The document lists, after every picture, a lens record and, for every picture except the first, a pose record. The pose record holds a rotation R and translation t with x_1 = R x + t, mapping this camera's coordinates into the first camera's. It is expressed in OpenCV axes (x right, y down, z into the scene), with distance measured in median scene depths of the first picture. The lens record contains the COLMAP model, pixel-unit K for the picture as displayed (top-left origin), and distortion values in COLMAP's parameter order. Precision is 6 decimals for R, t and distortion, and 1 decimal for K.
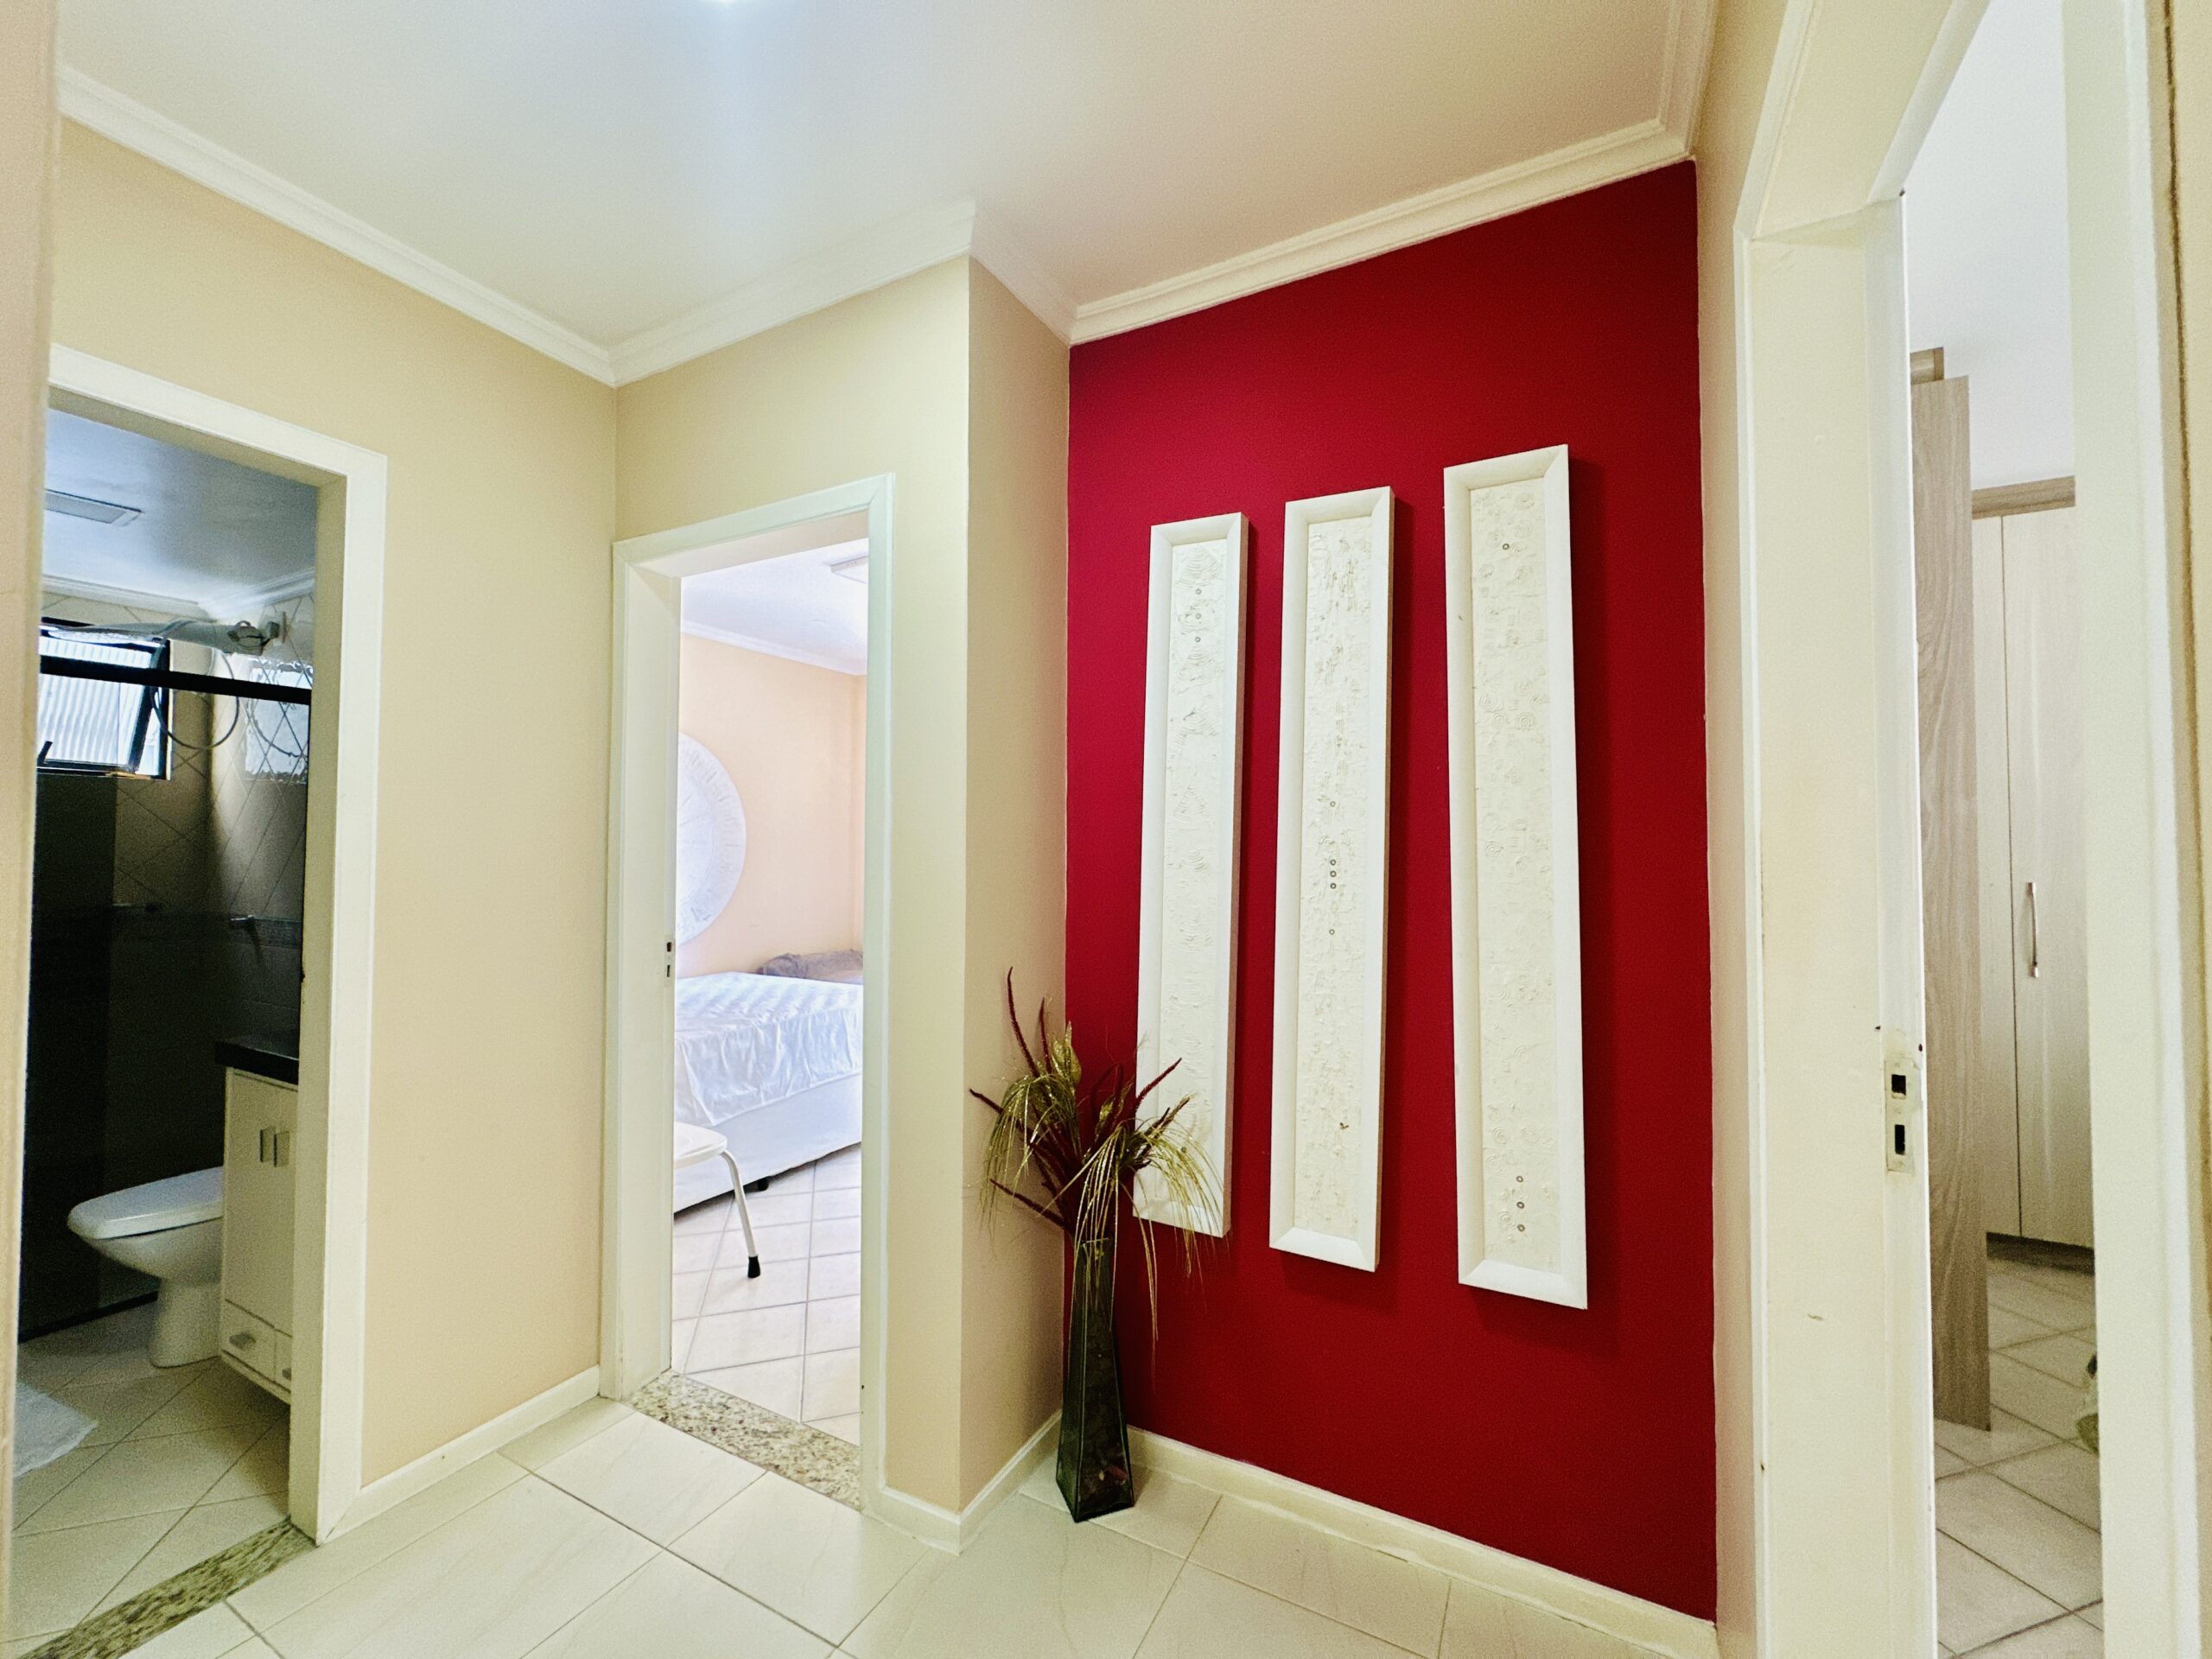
lens RADIAL K [[884.1, 0, 1112.0], [0, 884.1, 828.3], [0, 0, 1]] dist [-0.006879, 0.001797]
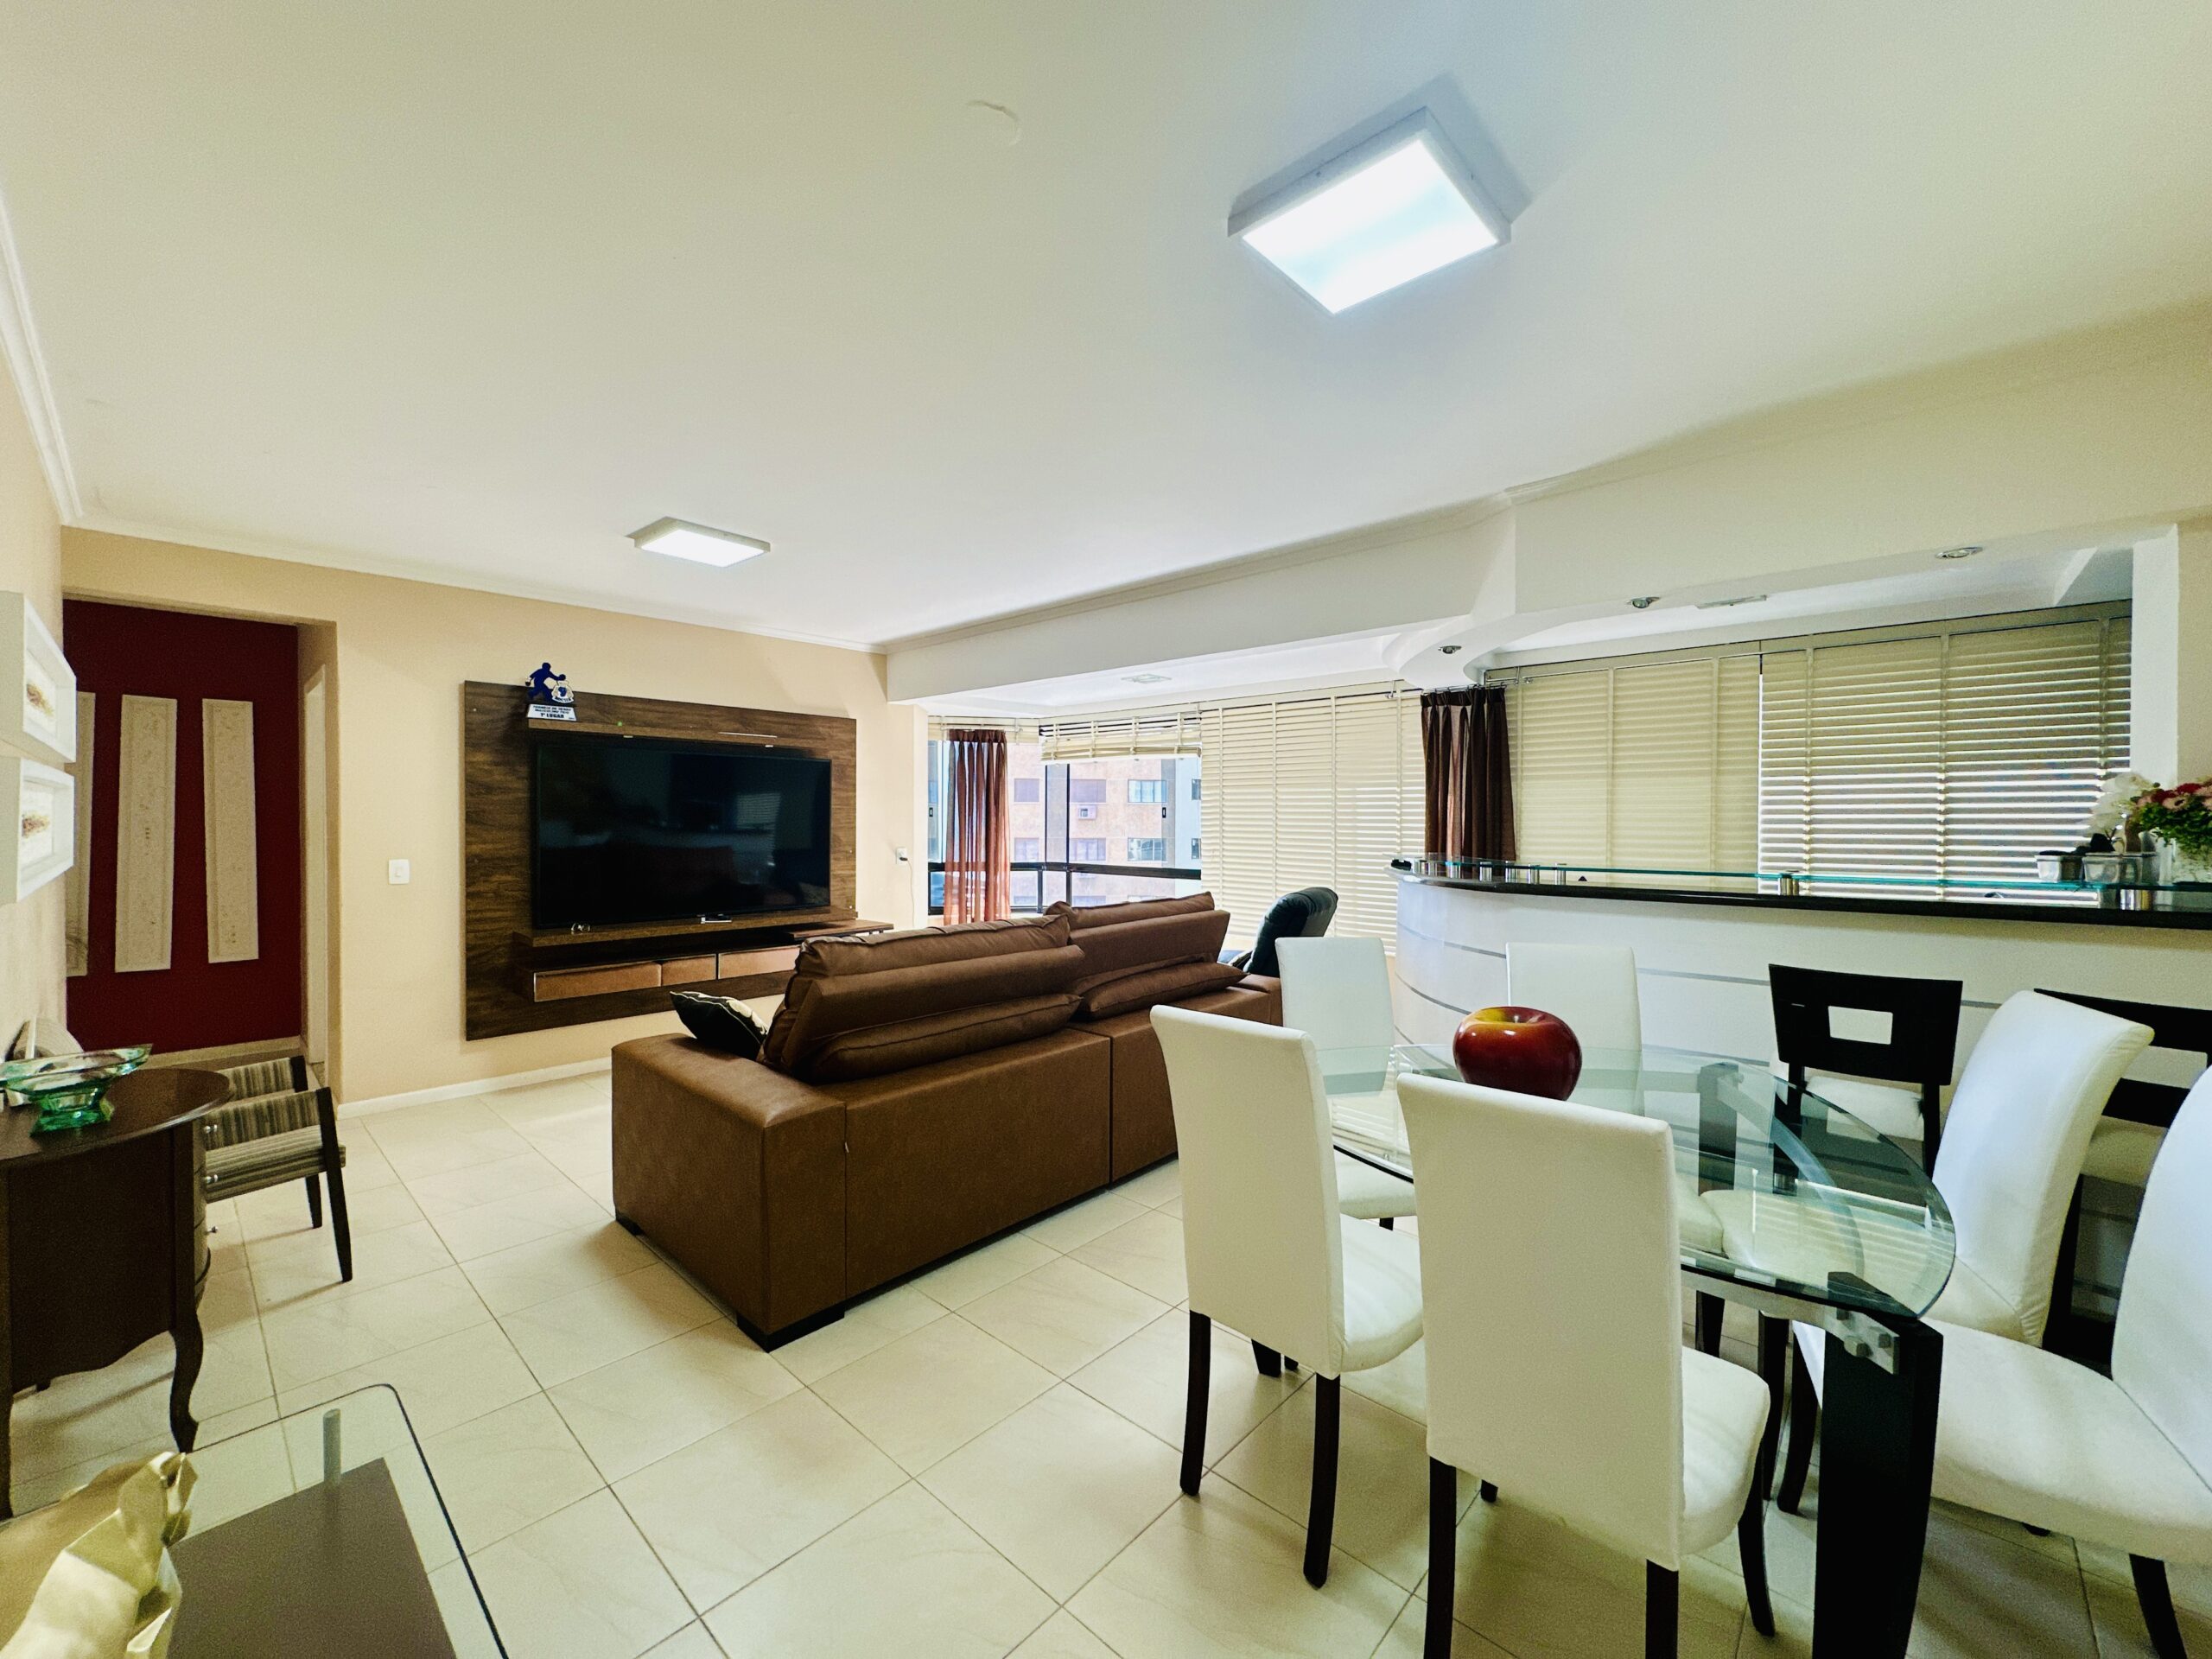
lens RADIAL K [[884.1, 0, 1104.0], [0, 884.1, 832.5], [0, 0, 1]] dist [-0.006879, 0.001797]
pose [[0.260830, -0.018247, 0.965212, -1.693649], [-0.027112, 0.999289, 0.026217, -0.107582], [-0.965004, -0.033007, 0.260150, -2.718716]]
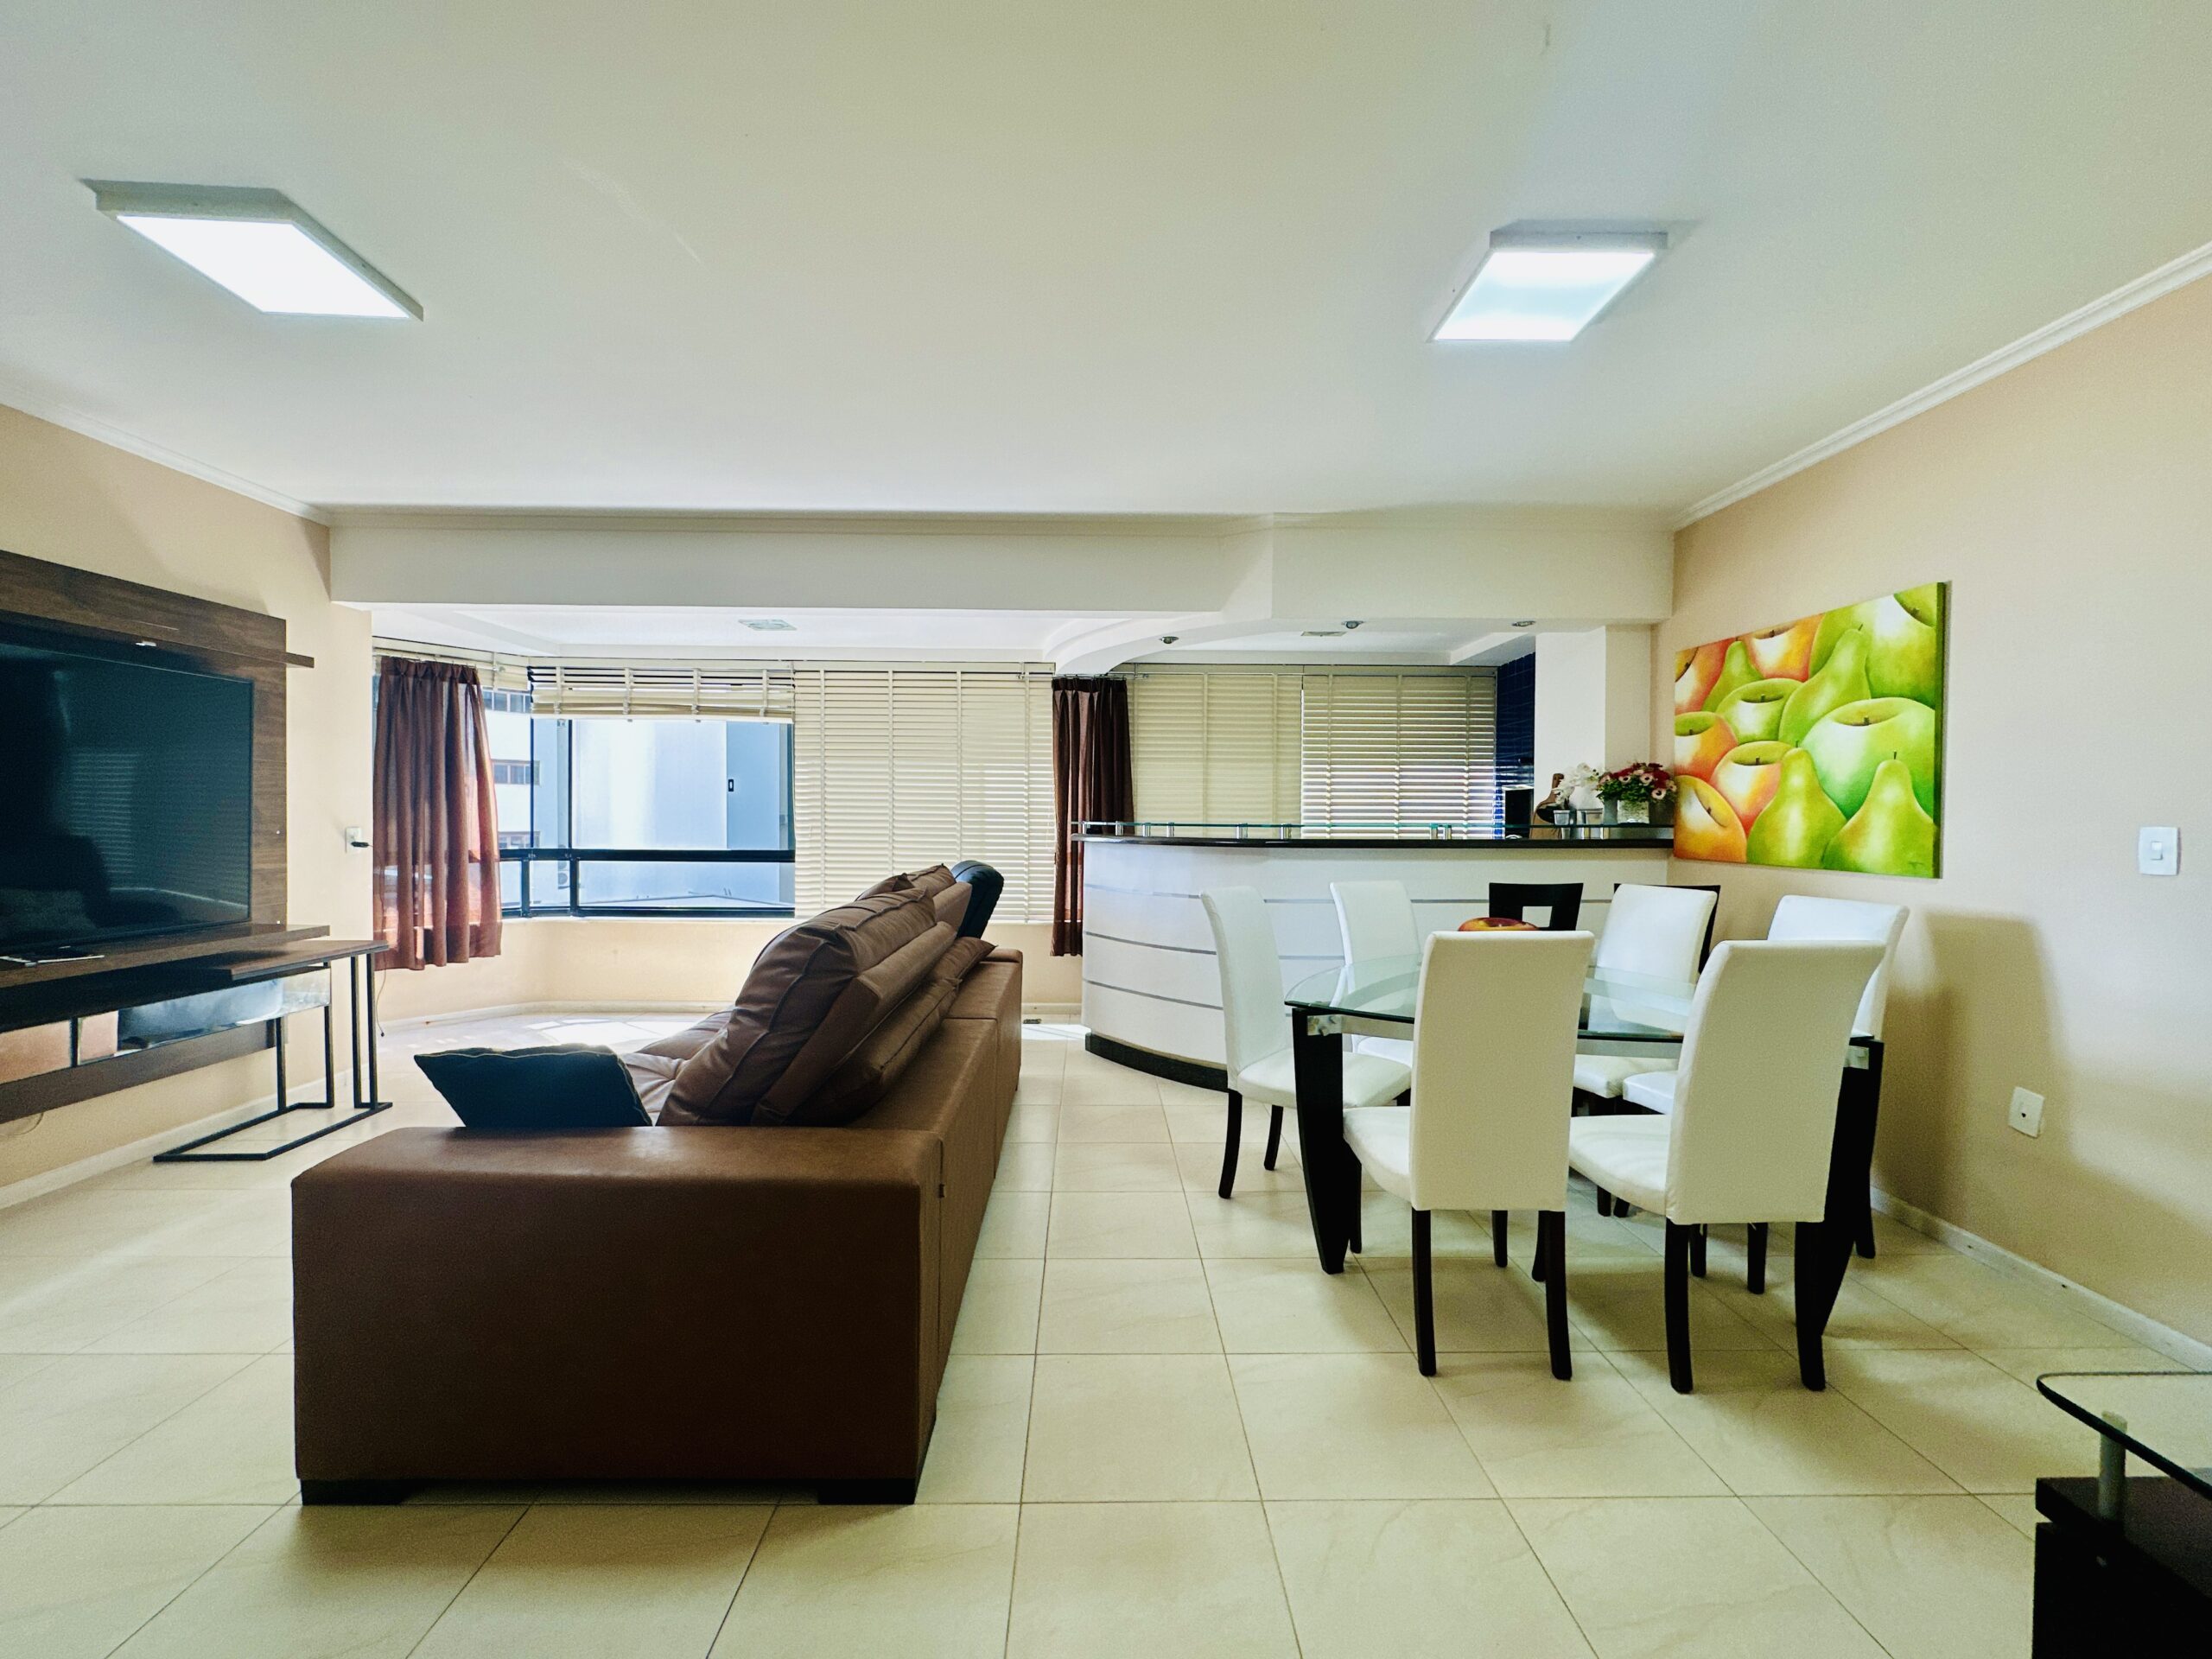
lens RADIAL K [[884.1, 0, 1104.9], [0, 884.1, 831.9], [0, 0, 1]] dist [-0.006879, 0.001797]
pose [[-0.477632, -0.023304, 0.878251, -1.451957], [-0.032527, 0.999432, 0.008830, 0.000870], [-0.877958, -0.024350, -0.478119, -1.591685]]
